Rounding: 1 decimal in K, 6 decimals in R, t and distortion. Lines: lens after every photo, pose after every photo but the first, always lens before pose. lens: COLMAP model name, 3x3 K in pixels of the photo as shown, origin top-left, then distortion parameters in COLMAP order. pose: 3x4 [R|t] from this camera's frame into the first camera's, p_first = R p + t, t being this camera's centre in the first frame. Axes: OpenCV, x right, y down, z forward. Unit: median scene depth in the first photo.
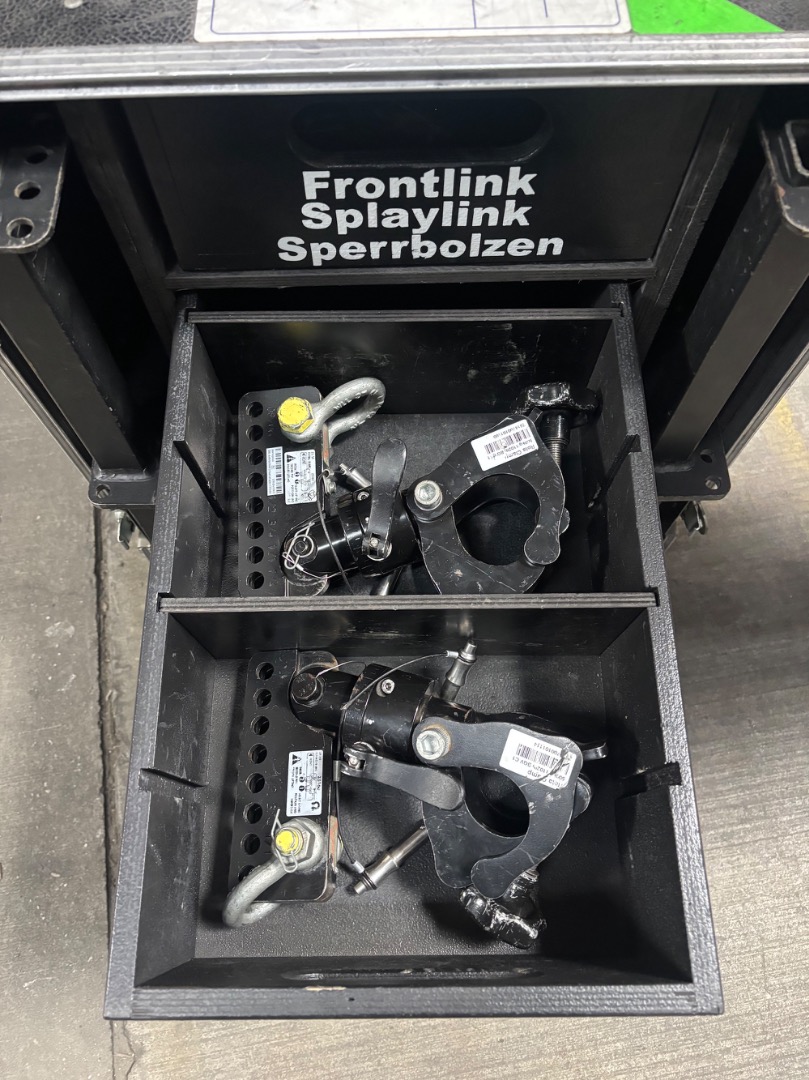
lens RADIAL K [[850.0, 0, 397.6], [0, 850.0, 538.0], [0, 0, 1]] dist [0.027485, -0.004037]
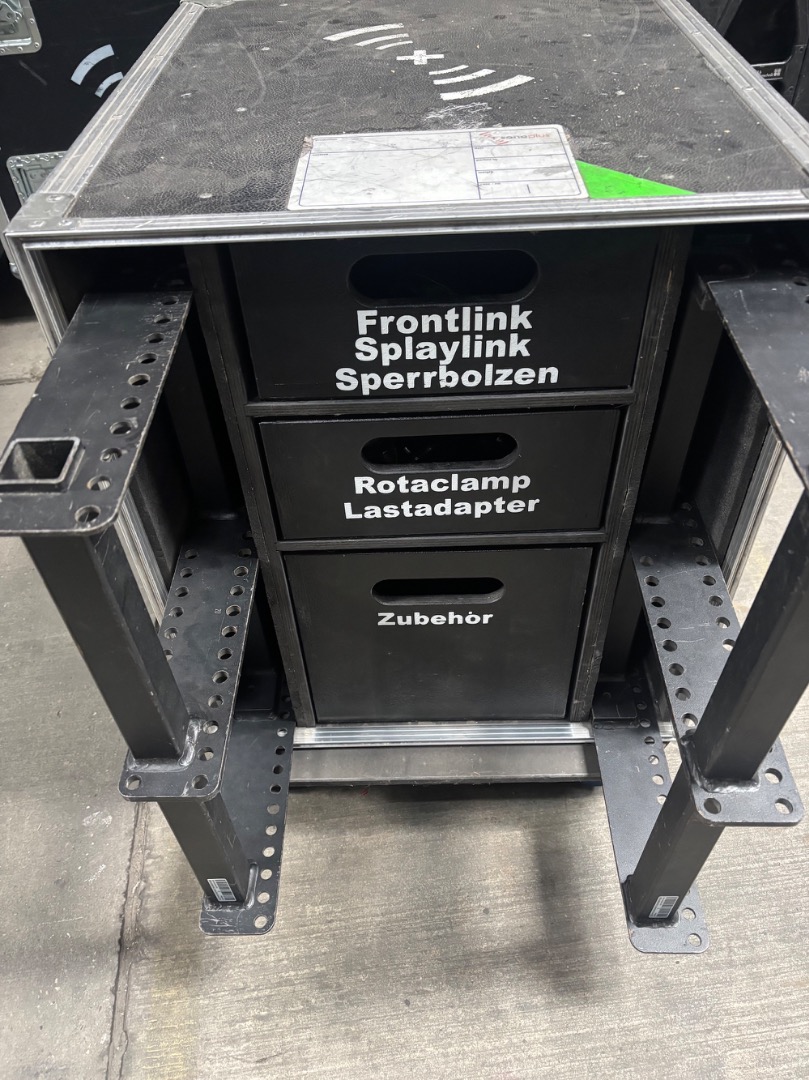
lens RADIAL K [[831.3, 0, 404.5], [0, 831.3, 540.0], [0, 0, 1]] dist [0.029093, -0.009688]
pose [[0.999064, 0.001612, -0.043227, 0.019840], [-0.019007, 0.914025, -0.405212, 0.417314], [0.038857, 0.405655, 0.913200, -0.049632]]
